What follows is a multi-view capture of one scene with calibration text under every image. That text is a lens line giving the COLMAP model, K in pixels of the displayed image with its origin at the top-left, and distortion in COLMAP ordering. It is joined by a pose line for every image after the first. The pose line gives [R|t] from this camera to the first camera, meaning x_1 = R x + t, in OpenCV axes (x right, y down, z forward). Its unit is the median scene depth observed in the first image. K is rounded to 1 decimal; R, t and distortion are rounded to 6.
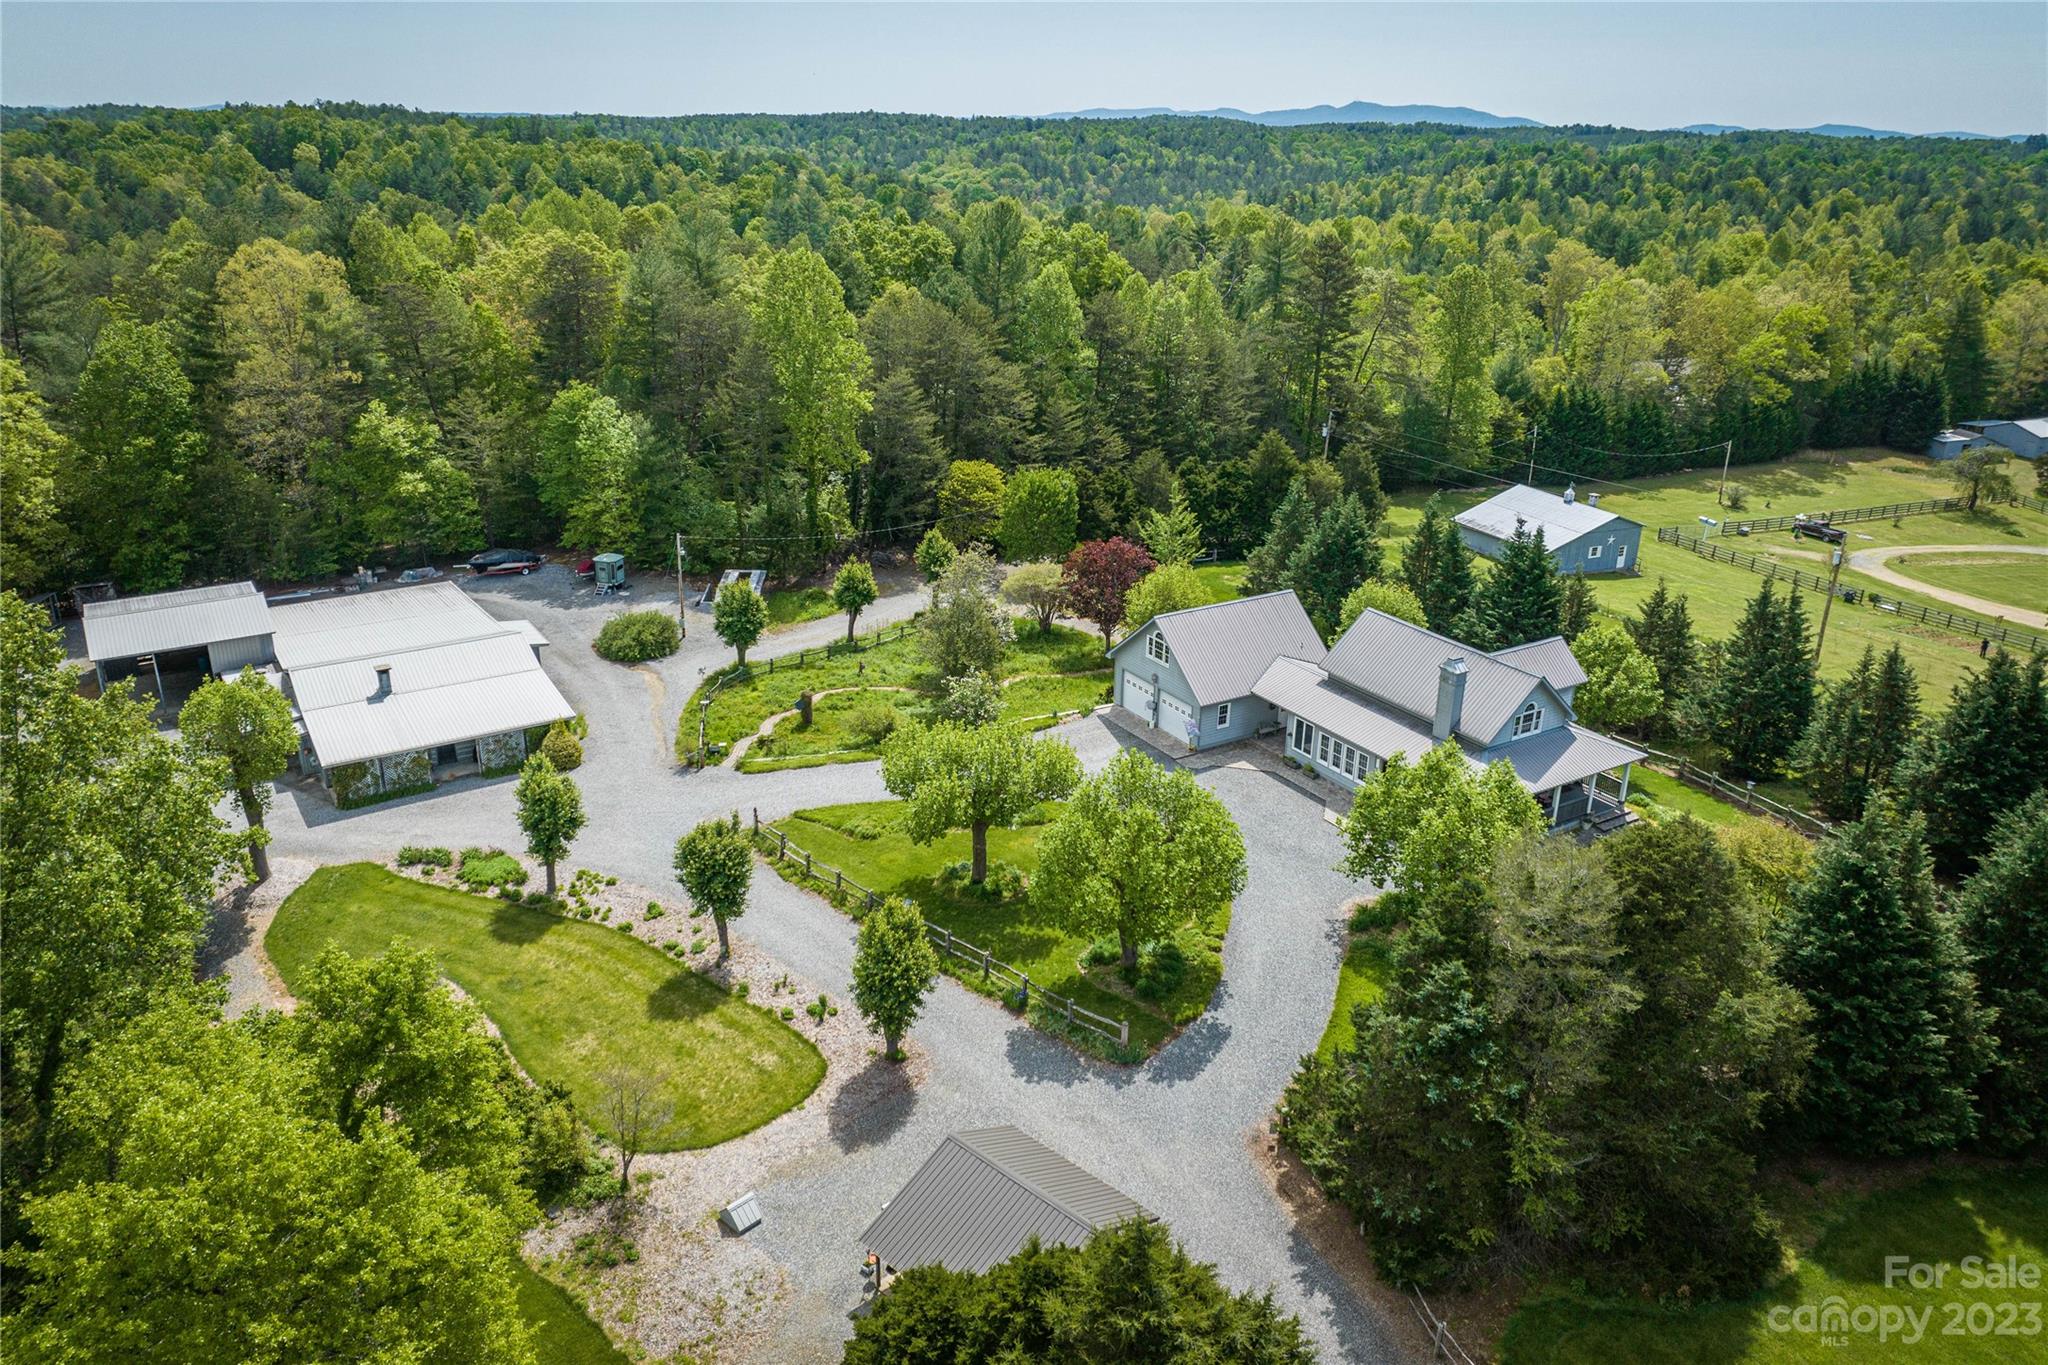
lens RADIAL K [[1435.8, 0, 1023.9], [0, 1435.8, 693.6], [0, 0, 1]] dist [-0.050131, 0.012718]
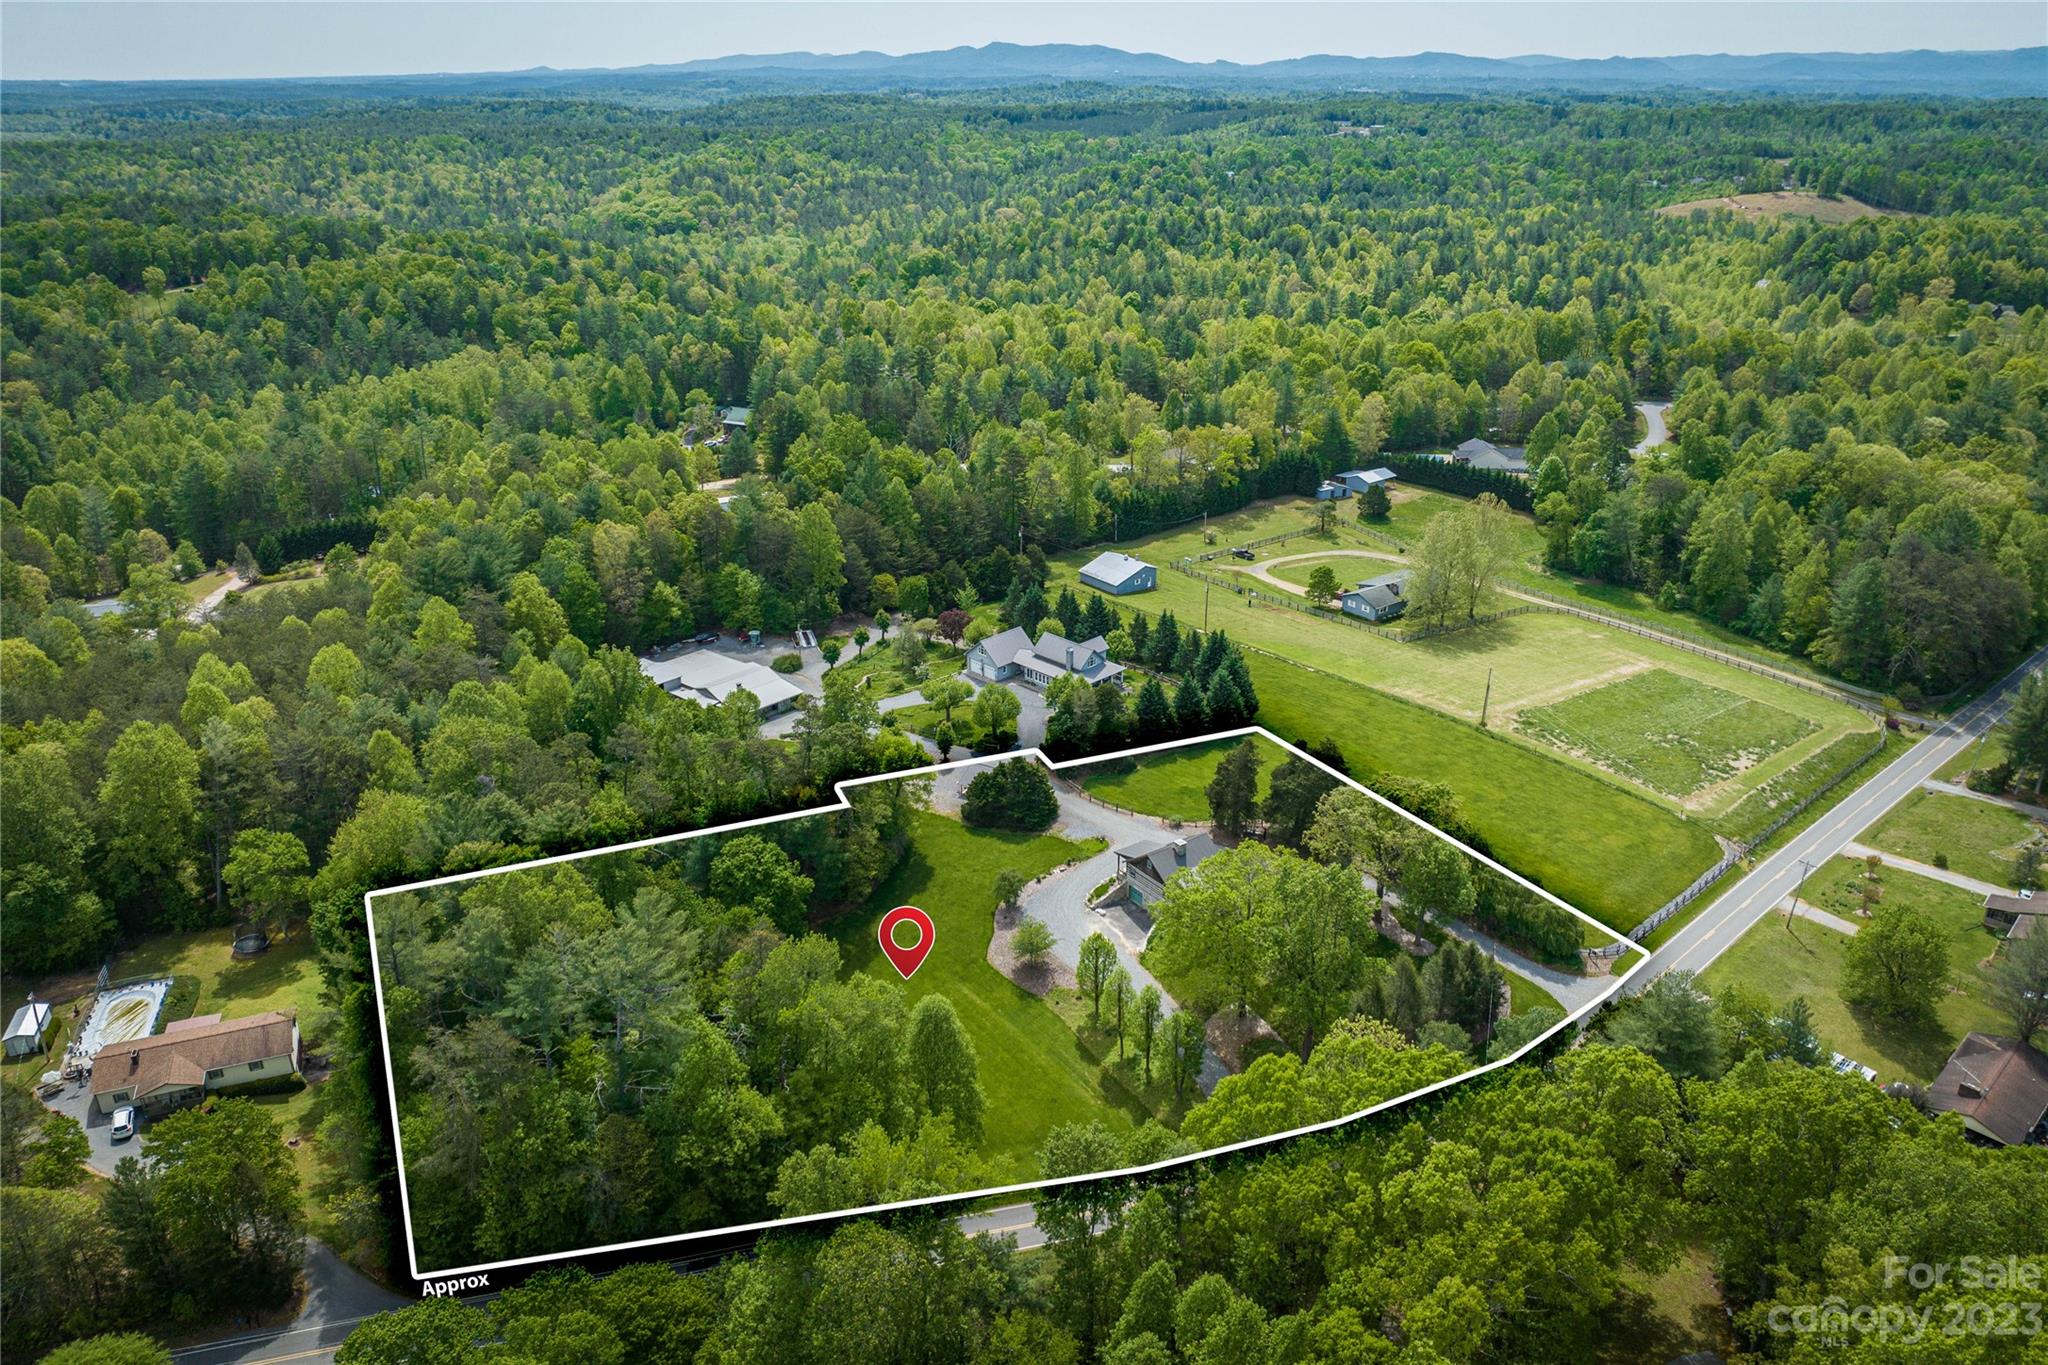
lens RADIAL K [[1435.8, 0, 1018.5], [0, 1435.8, 681.1], [0, 0, 1]] dist [-0.050131, 0.012718]
pose [[0.973917, -0.109688, 0.198630, -0.432002], [0.103959, 0.993814, 0.039077, -0.074247], [-0.201687, -0.017408, 0.979295, -1.974213]]
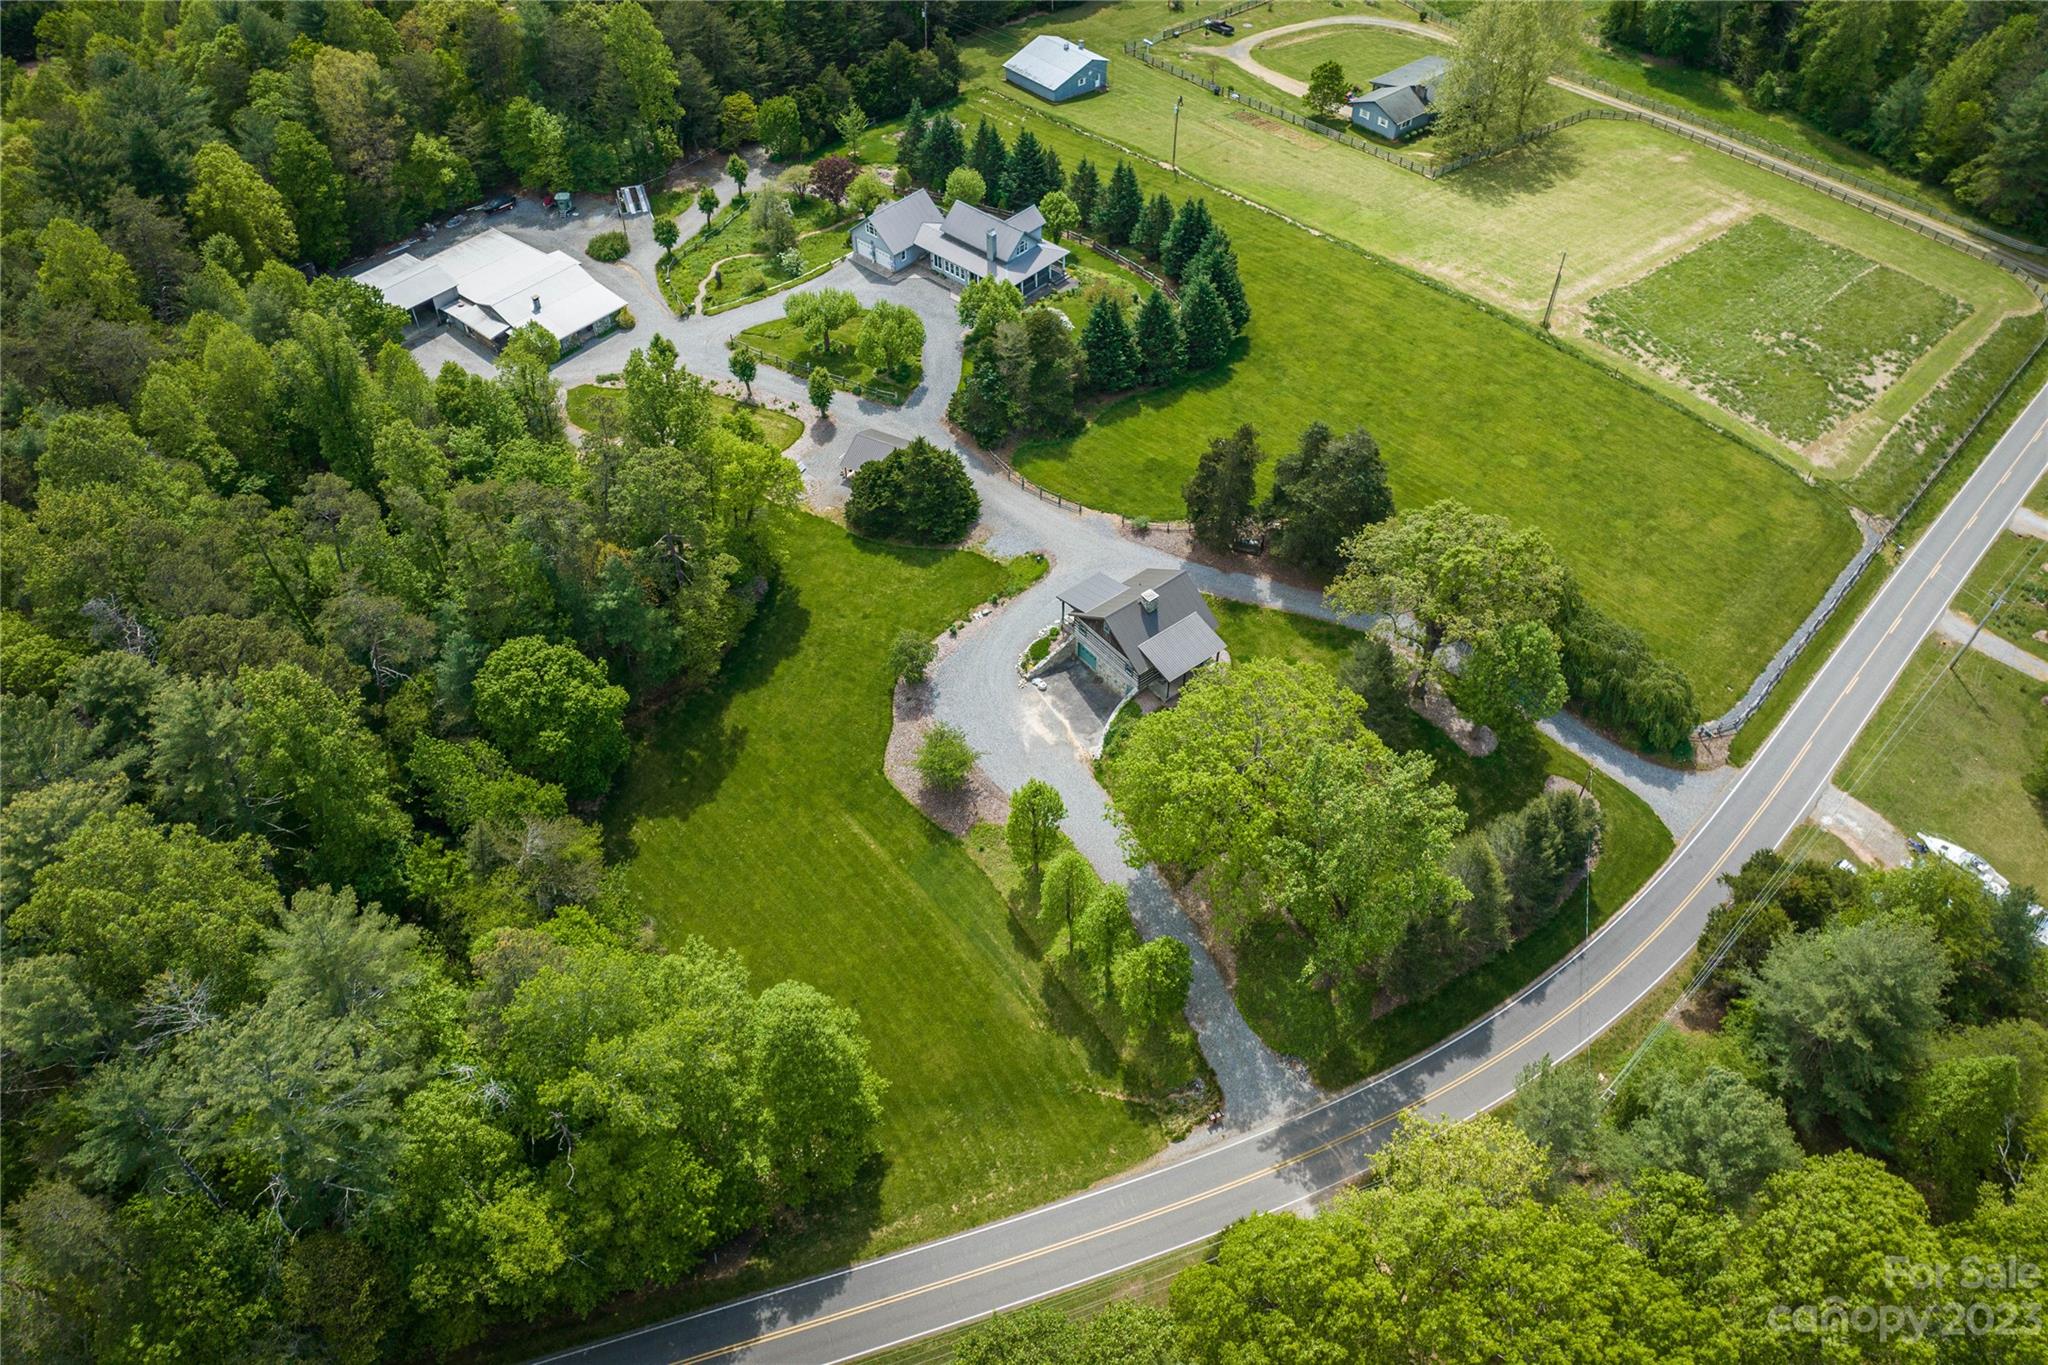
lens RADIAL K [[1435.8, 0, 1021.2], [0, 1435.8, 600.4], [0, 0, 1]] dist [-0.050131, 0.012718]
pose [[0.961019, -0.209047, 0.180946, -0.200064], [0.123163, 0.909622, 0.396761, -0.344797], [-0.247534, -0.359009, 0.899911, -1.250509]]
